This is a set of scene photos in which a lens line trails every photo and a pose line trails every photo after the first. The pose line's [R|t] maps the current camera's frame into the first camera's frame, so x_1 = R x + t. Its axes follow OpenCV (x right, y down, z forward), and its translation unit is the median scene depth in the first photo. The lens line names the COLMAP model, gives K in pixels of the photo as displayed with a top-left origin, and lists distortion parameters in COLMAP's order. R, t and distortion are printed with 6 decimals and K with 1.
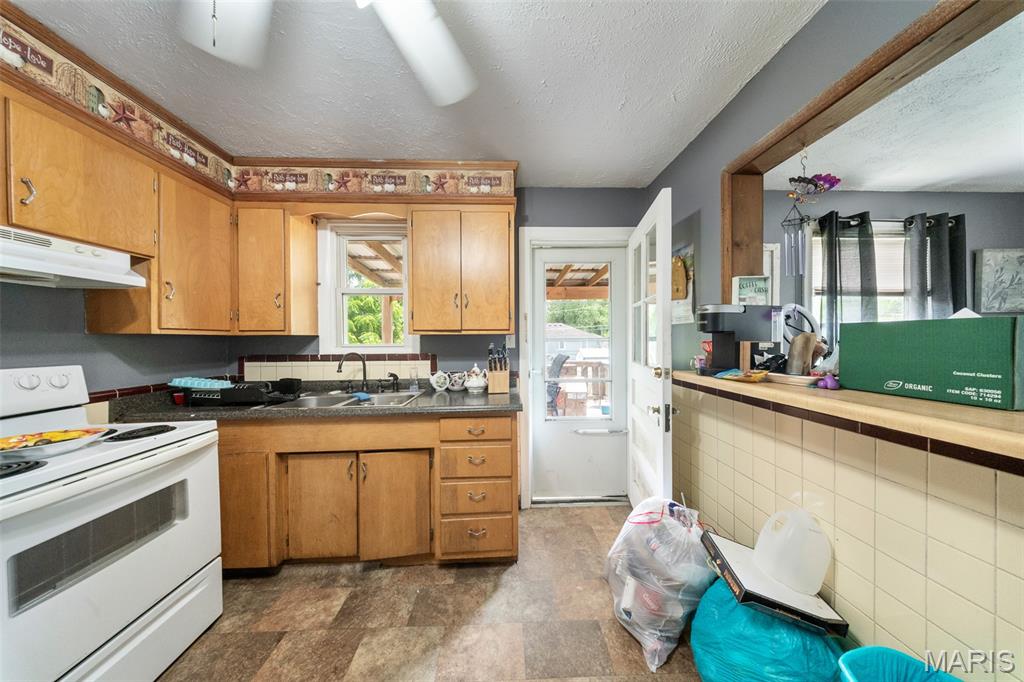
lens RADIAL K [[300.6, 0, 511.3], [0, 300.6, 339.2], [0, 0, 1]] dist [-0.007837, -0.000028]
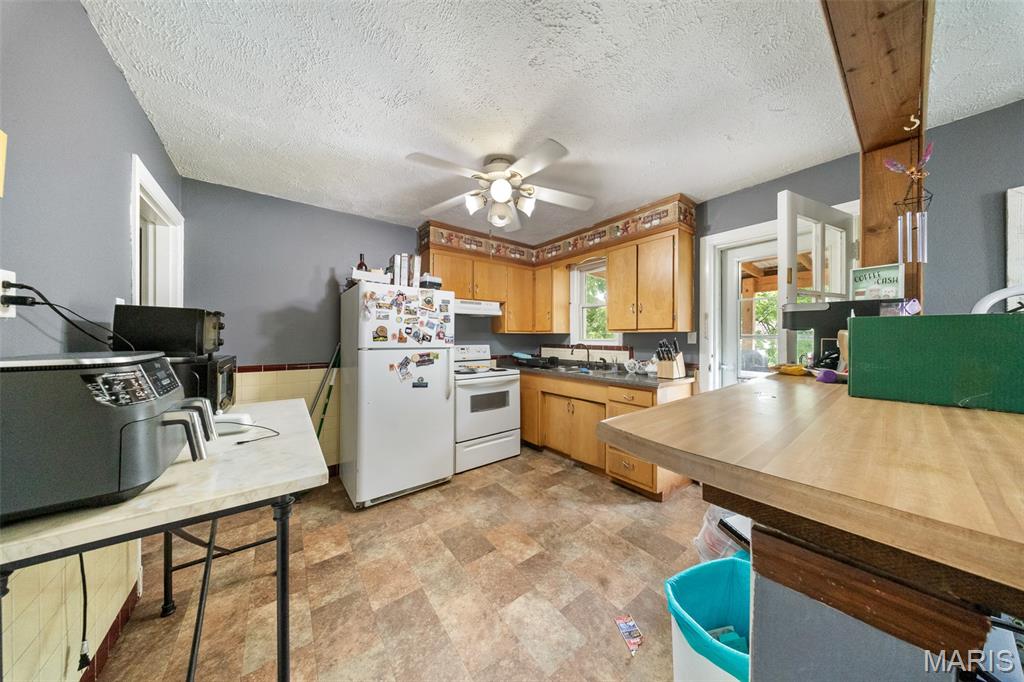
lens RADIAL K [[308.5, 0, 510.3], [0, 308.5, 331.2], [0, 0, 1]] dist [-0.000320, -0.000032]
pose [[0.559120, -0.009177, -0.829036, 0.806459], [-0.003171, 0.999908, -0.013207, -0.001355], [0.829080, 0.010013, 0.559040, -0.343499]]
